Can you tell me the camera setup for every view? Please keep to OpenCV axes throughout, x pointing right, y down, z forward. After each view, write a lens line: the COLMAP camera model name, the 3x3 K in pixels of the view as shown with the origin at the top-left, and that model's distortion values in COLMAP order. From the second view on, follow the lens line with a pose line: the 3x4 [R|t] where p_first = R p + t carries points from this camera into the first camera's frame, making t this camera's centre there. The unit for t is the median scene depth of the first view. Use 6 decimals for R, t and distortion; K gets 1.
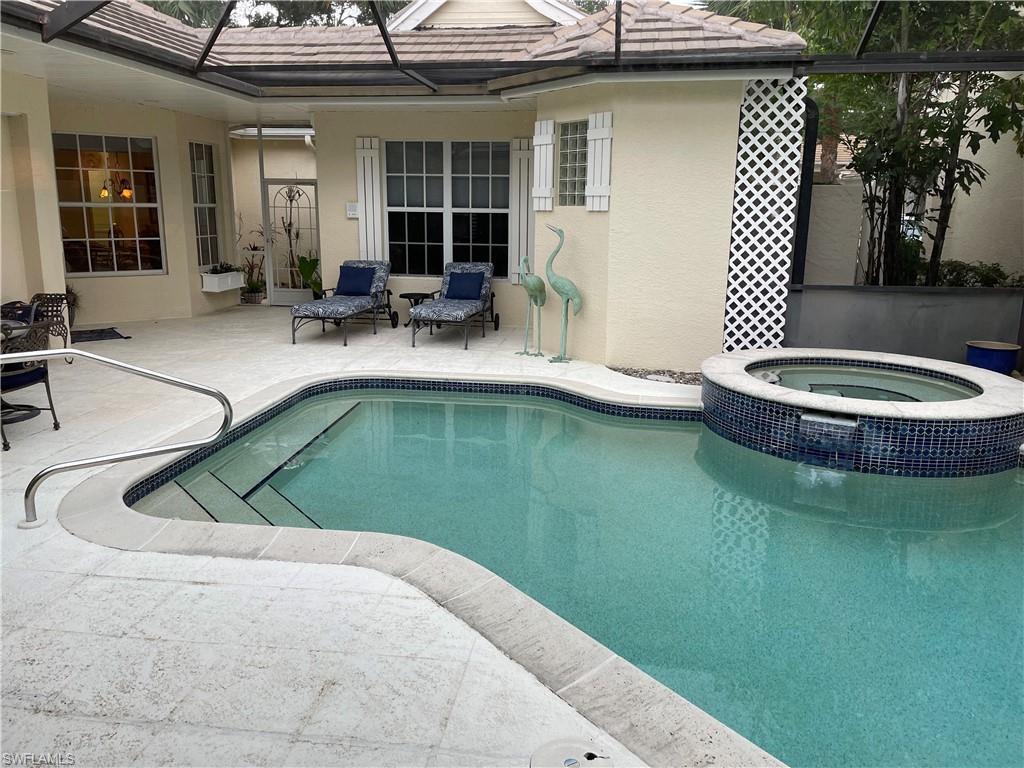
lens RADIAL K [[777.8, 0, 509.1], [0, 777.8, 375.8], [0, 0, 1]] dist [0.101363, -0.136006]
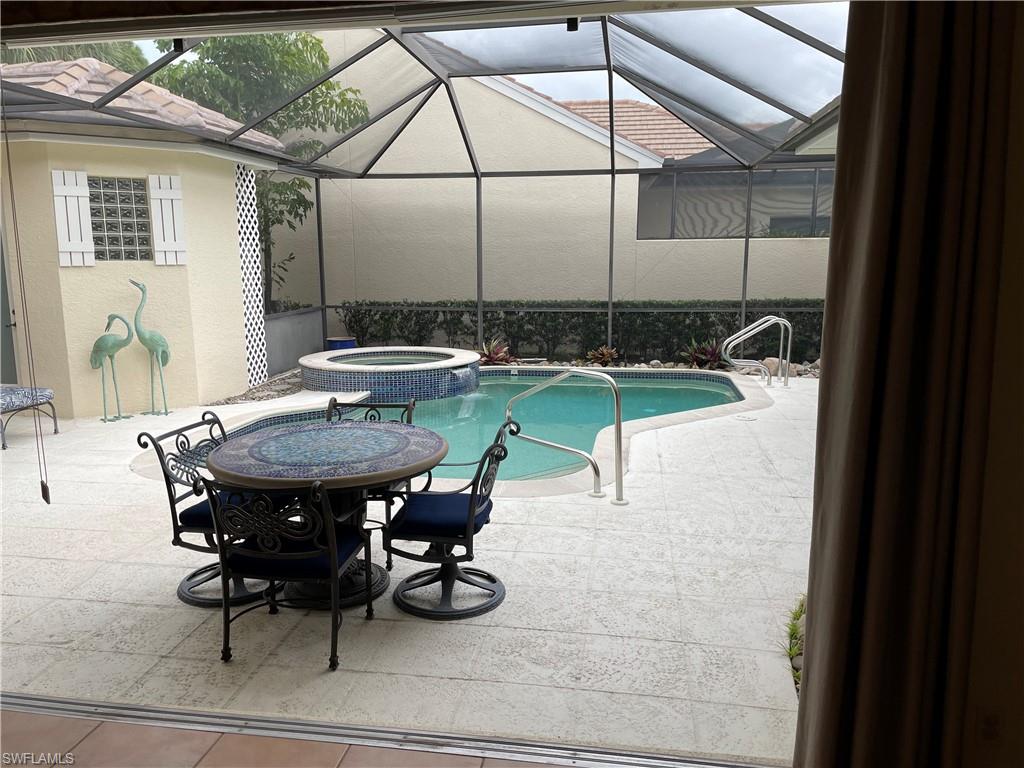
lens RADIAL K [[774.5, 0, 500.3], [0, 774.5, 383.1], [0, 0, 1]] dist [0.116686, -0.180025]
pose [[0.010857, -0.170456, 0.985306, -0.991717], [0.211795, 0.963399, 0.164332, -0.137980], [-0.977254, 0.206898, 0.046561, 0.547708]]
